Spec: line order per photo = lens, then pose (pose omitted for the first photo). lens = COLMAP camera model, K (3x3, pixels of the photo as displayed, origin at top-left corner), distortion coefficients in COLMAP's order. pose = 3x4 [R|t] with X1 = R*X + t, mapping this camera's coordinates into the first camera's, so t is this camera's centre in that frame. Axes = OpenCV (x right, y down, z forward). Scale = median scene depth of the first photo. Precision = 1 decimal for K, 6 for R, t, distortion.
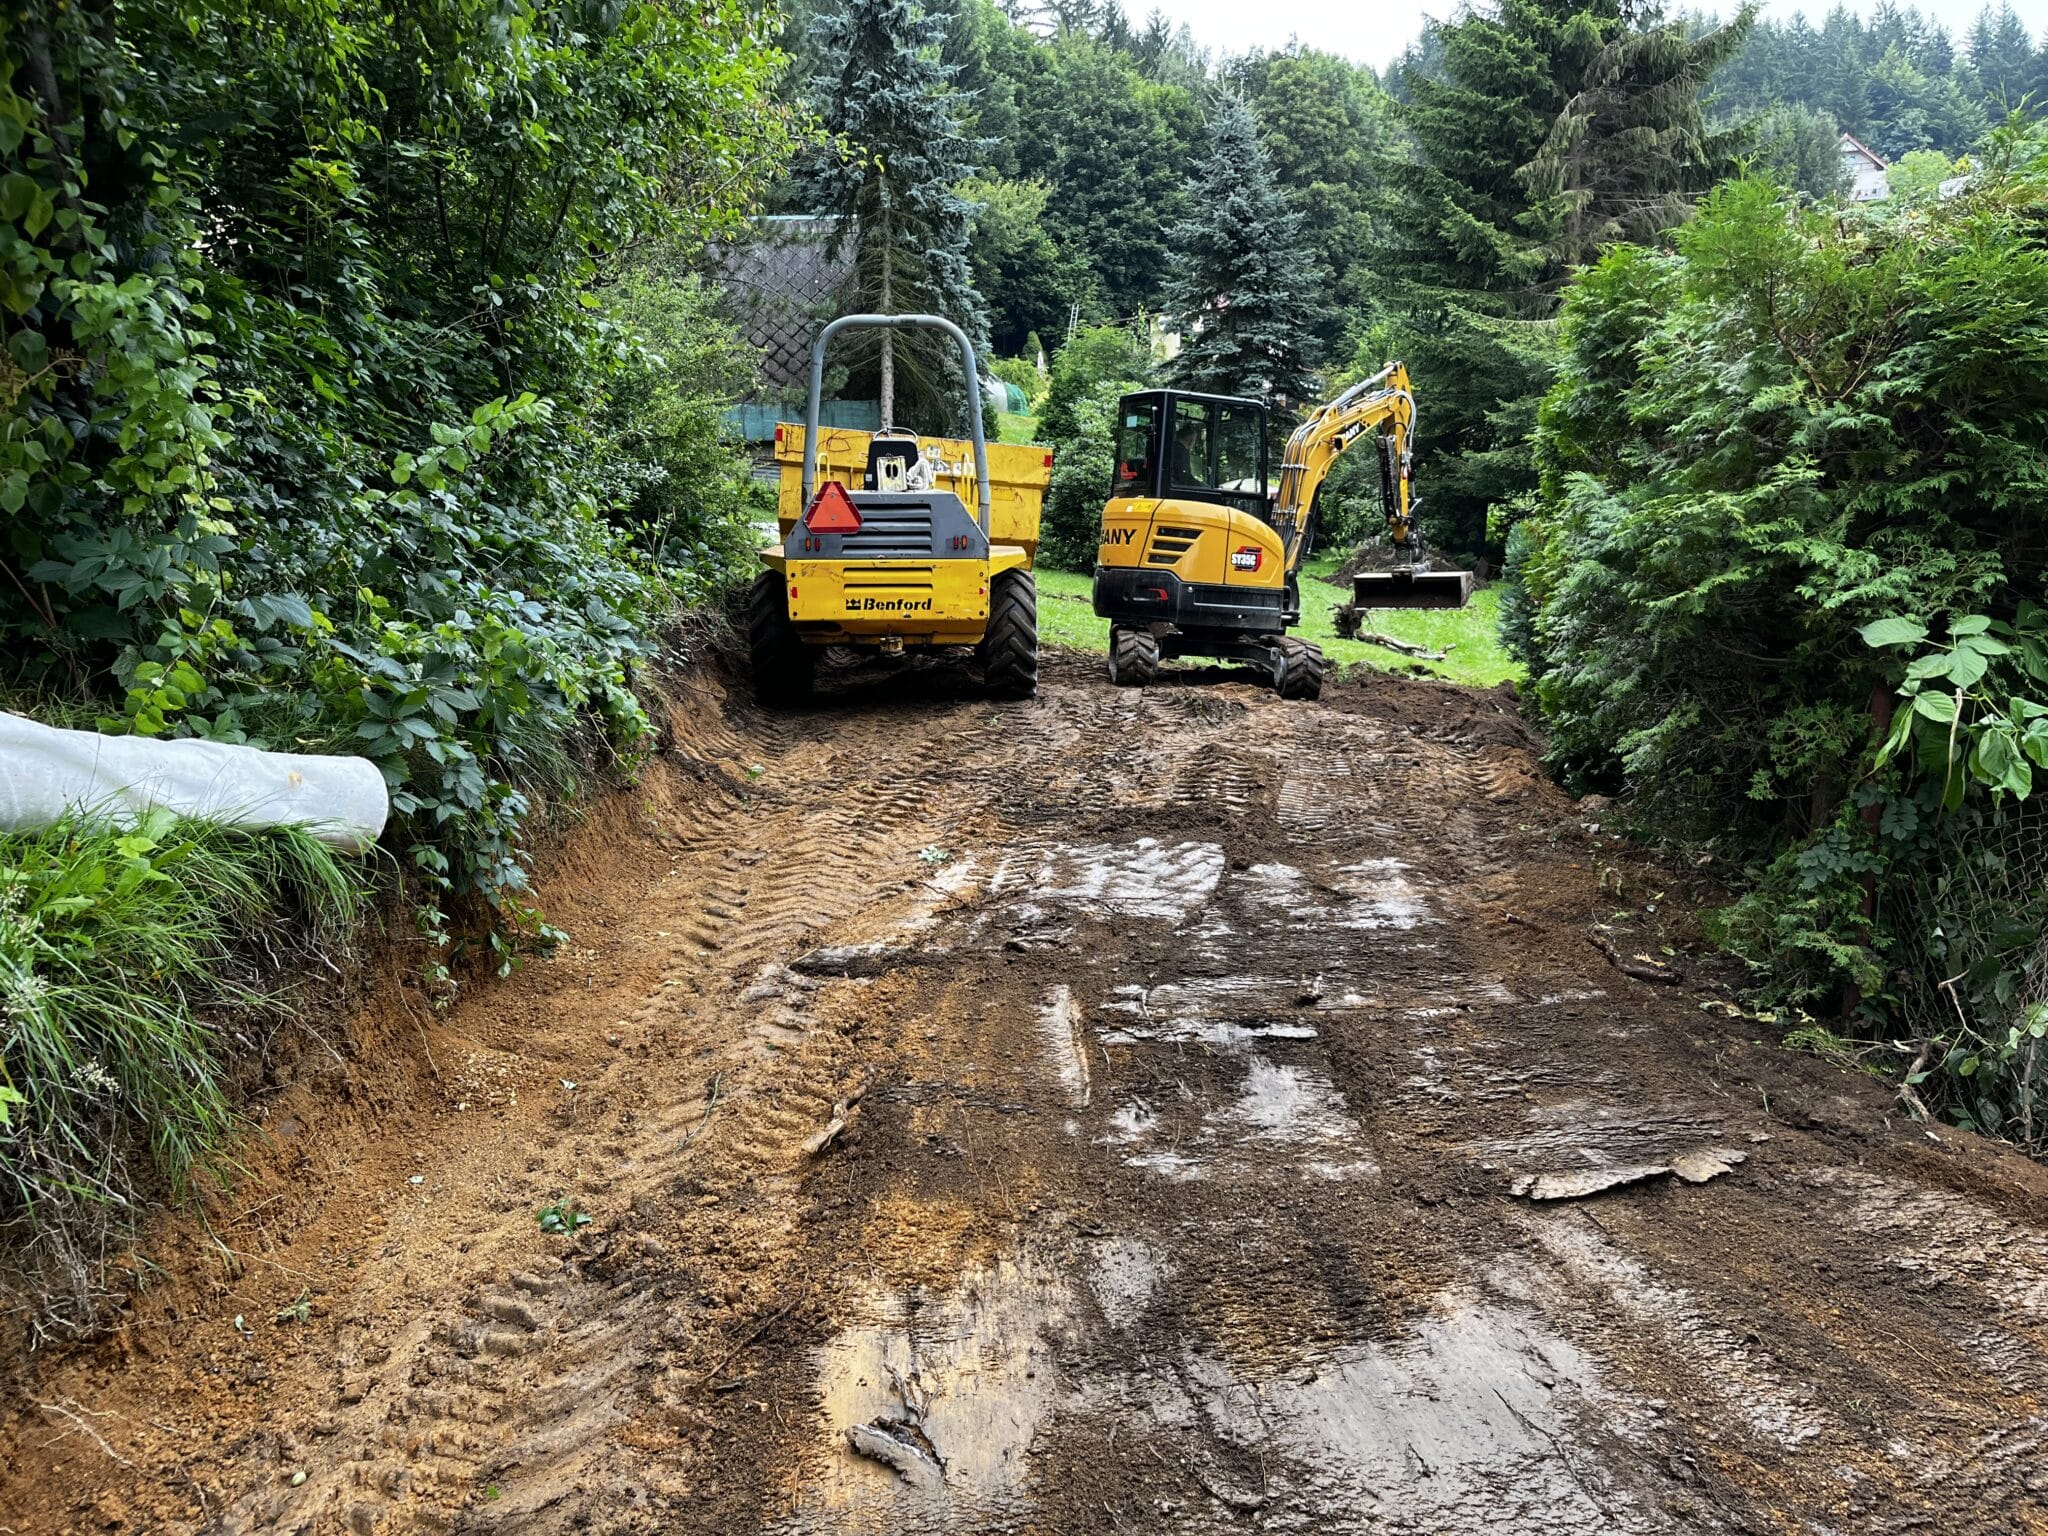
lens RADIAL K [[1542.2, 0, 1024.0], [0, 1542.2, 768.0], [0, 0, 1]] dist [0.007001, 0.003154]
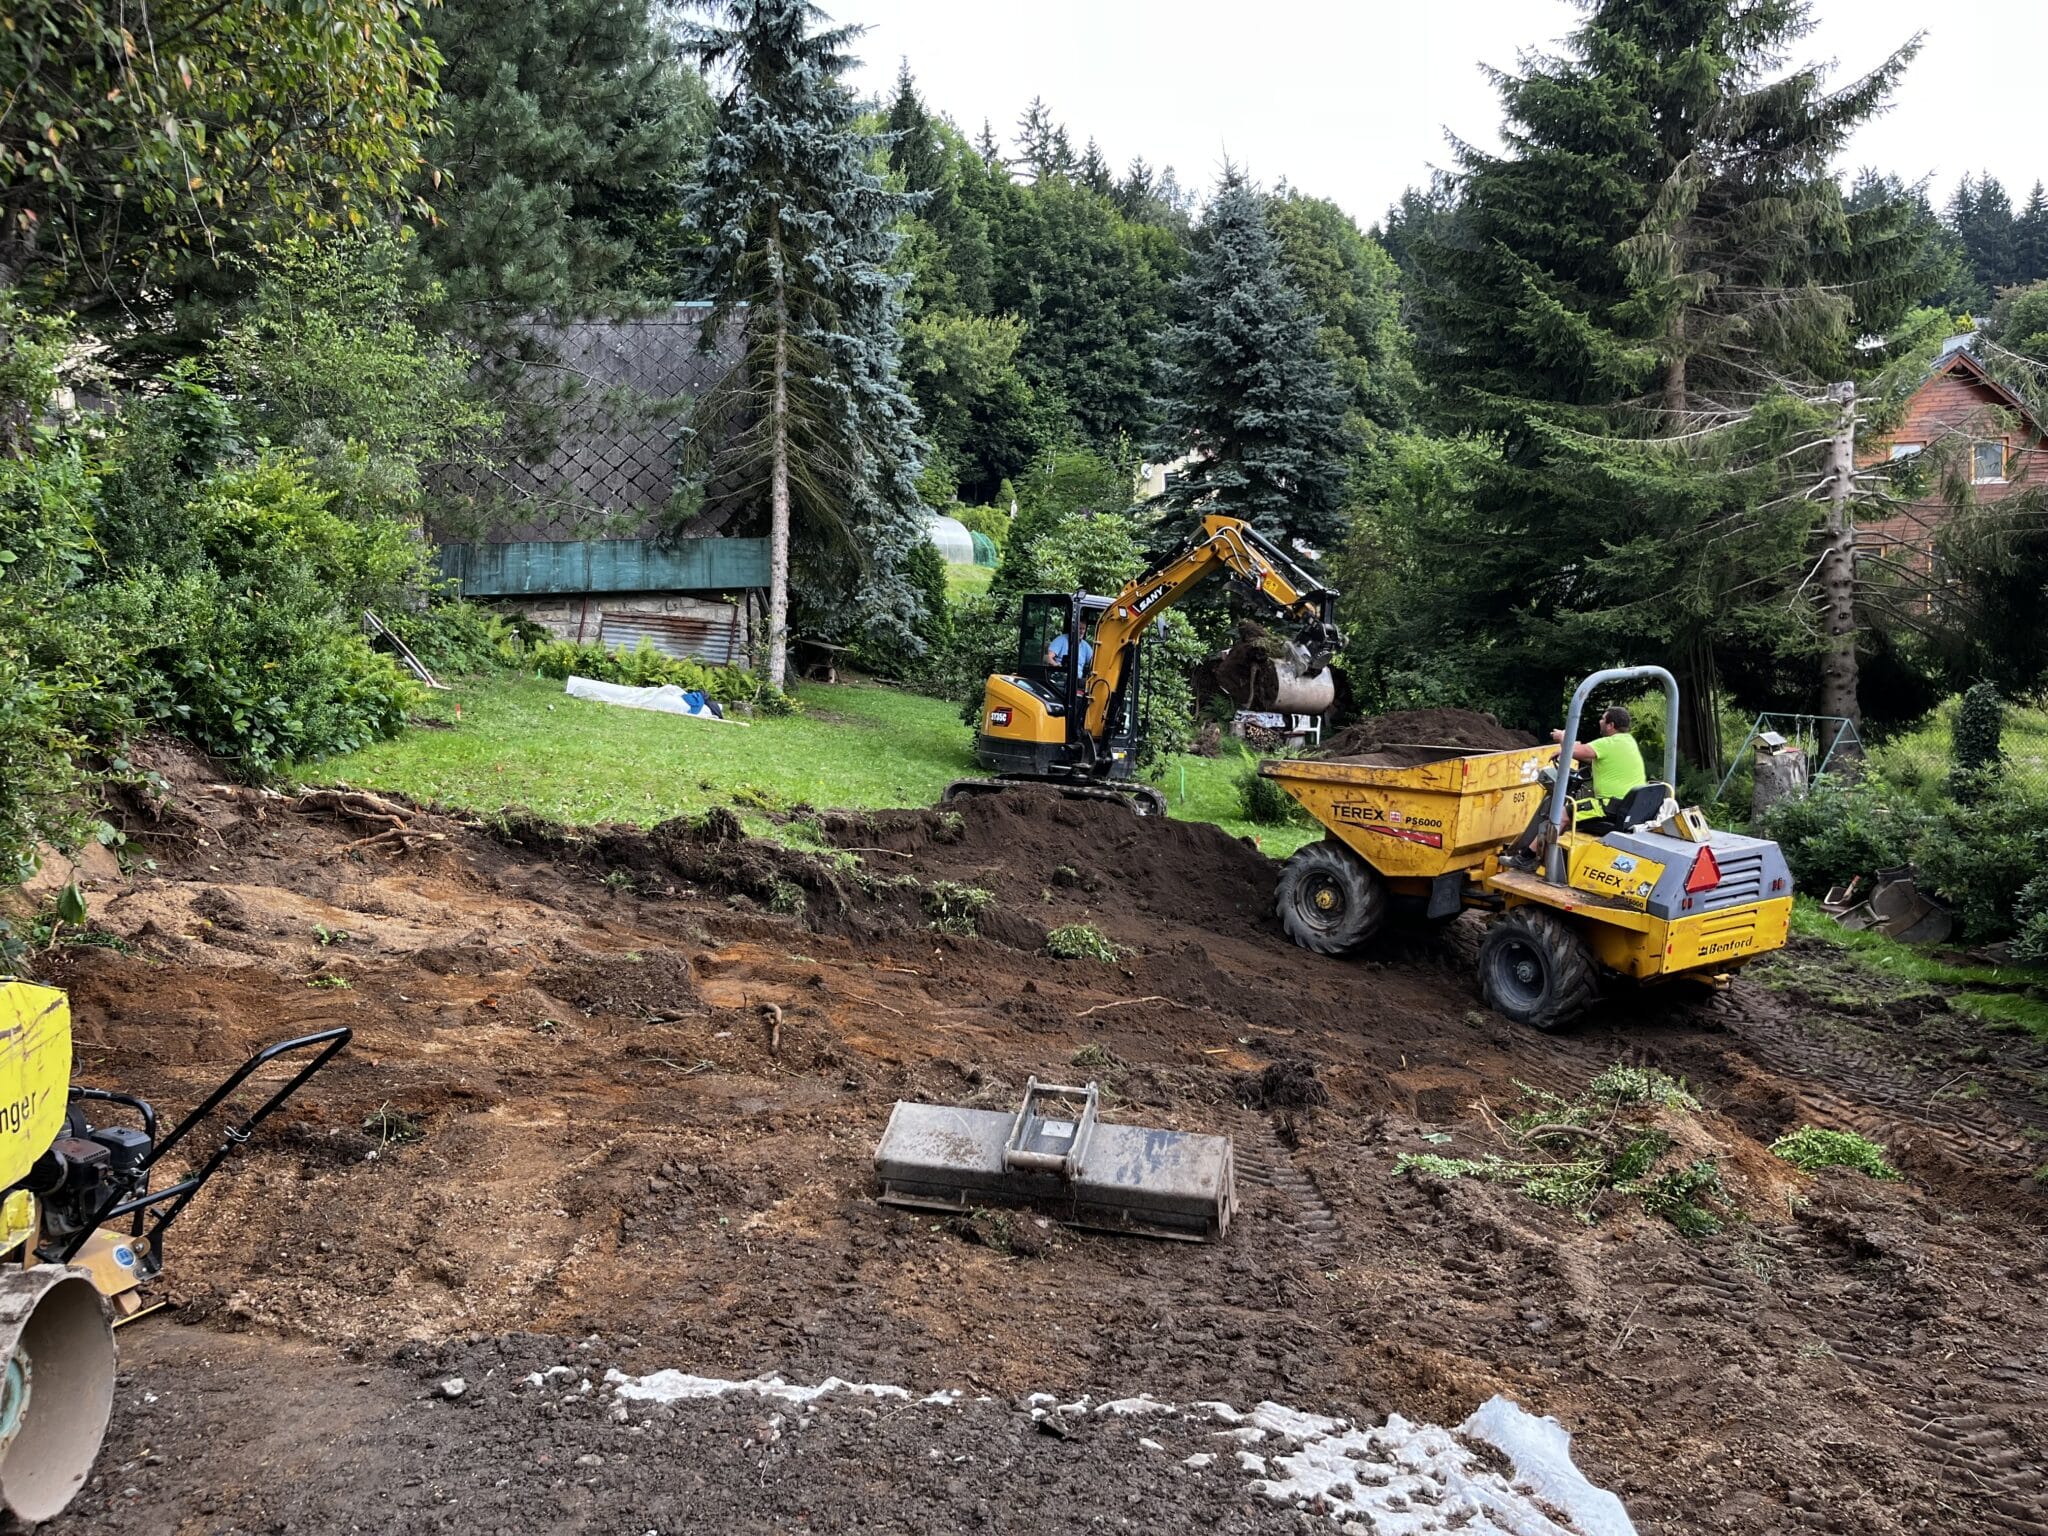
lens RADIAL K [[1568.6, 0, 1024.0], [0, 1568.6, 768.0], [0, 0, 1]] dist [0.051791, 0.006404]
pose [[0.999908, 0.005888, 0.012180, 0.016511], [-0.004648, 0.995031, -0.099453, -0.044137], [-0.012705, 0.099387, 0.994968, 0.213219]]
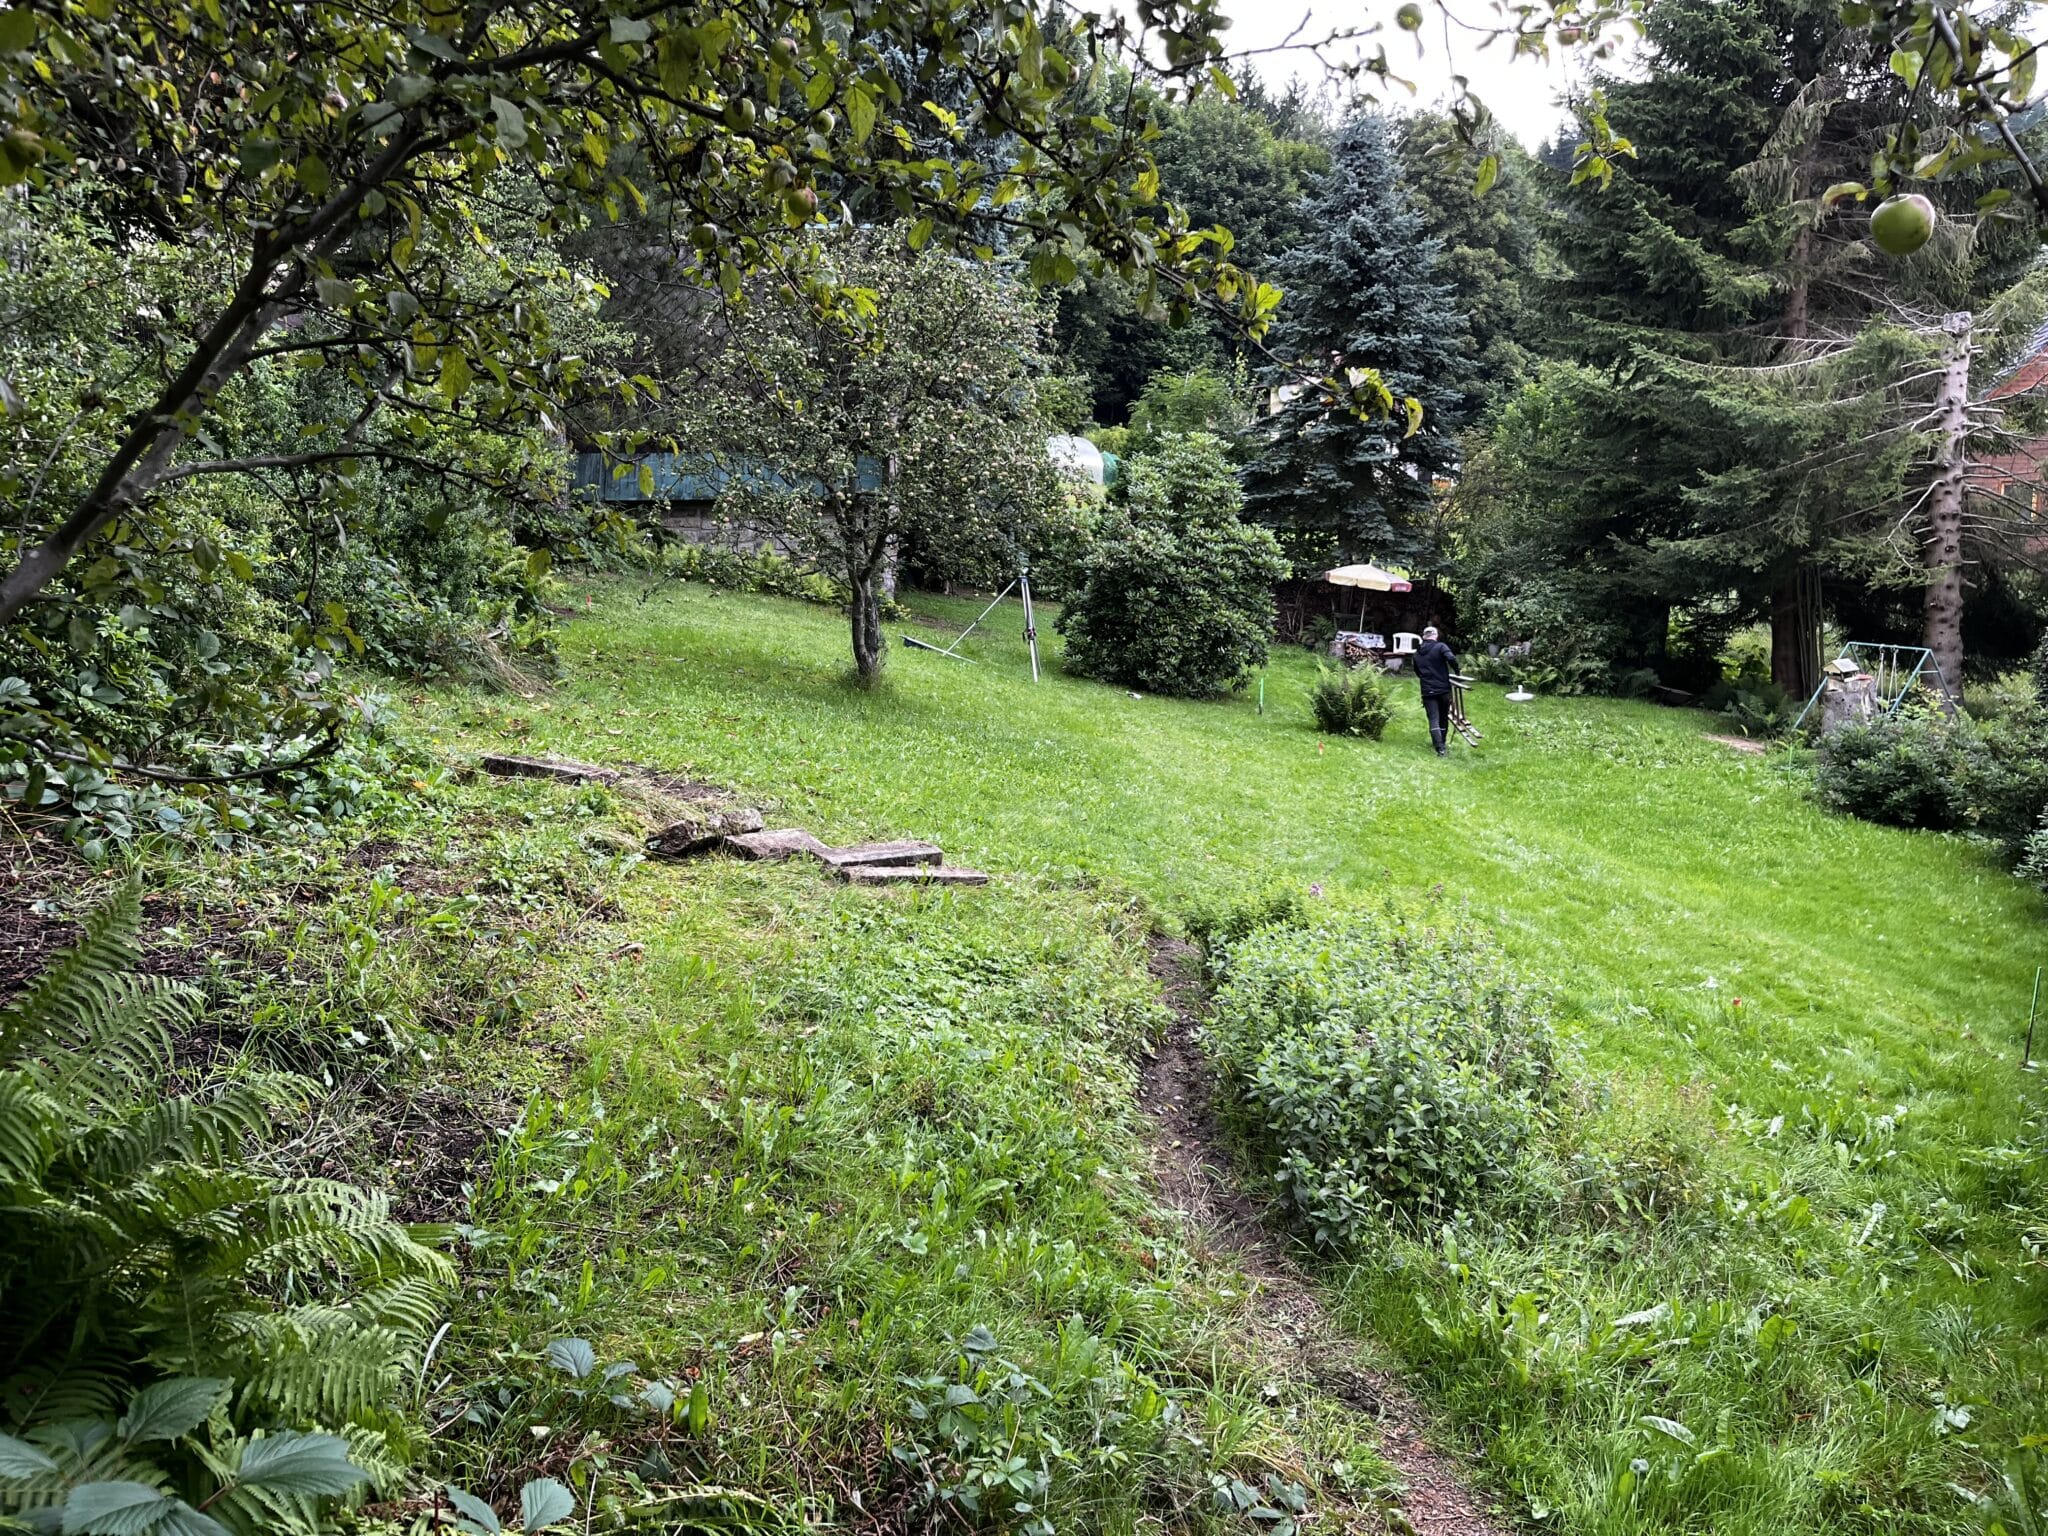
lens RADIAL K [[1560.6, 0, 1024.0], [0, 1560.6, 768.0], [0, 0, 1]] dist [0.033546, 0.005209]
pose [[0.996454, 0.040208, -0.073915, 0.034374], [-0.043862, 0.997860, -0.048498, -0.035042], [0.071806, 0.051568, 0.996085, 0.184118]]
